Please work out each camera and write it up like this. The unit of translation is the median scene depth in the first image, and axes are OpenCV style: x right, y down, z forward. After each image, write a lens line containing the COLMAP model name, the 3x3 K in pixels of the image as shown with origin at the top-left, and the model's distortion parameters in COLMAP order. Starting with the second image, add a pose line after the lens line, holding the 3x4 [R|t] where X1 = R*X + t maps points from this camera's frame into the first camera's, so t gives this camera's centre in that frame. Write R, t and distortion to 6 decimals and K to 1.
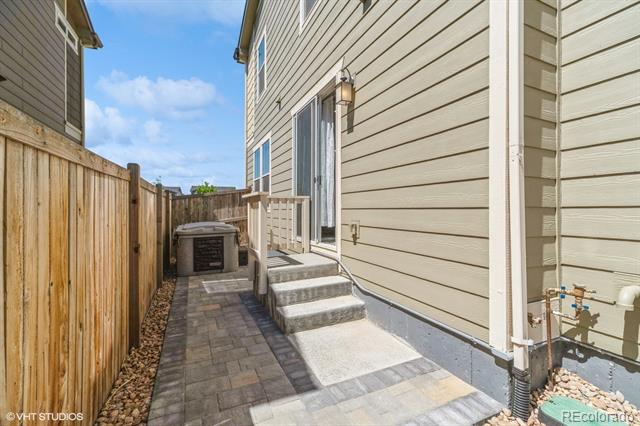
lens RADIAL K [[282.8, 0, 322.8], [0, 282.8, 213.4], [0, 0, 1]] dist [0.002987, 0.000055]
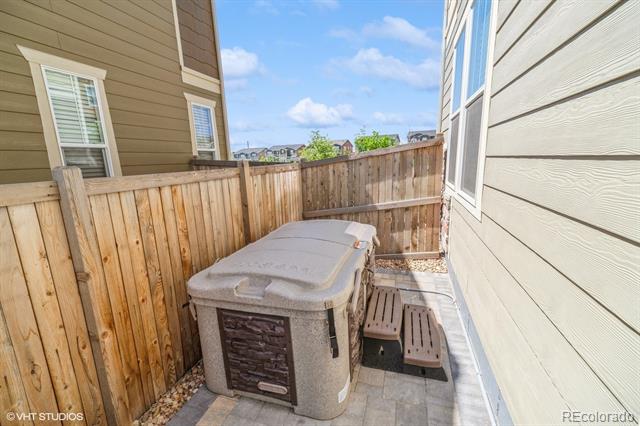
lens RADIAL K [[282.8, 0, 320.1], [0, 282.8, 214.5], [0, 0, 1]] dist [0.002987, 0.000055]
pose [[0.741605, 0.099617, -0.663399, -0.091941], [0.030341, 0.982920, 0.181514, -0.058747], [0.670150, -0.154740, 0.725916, 0.562937]]
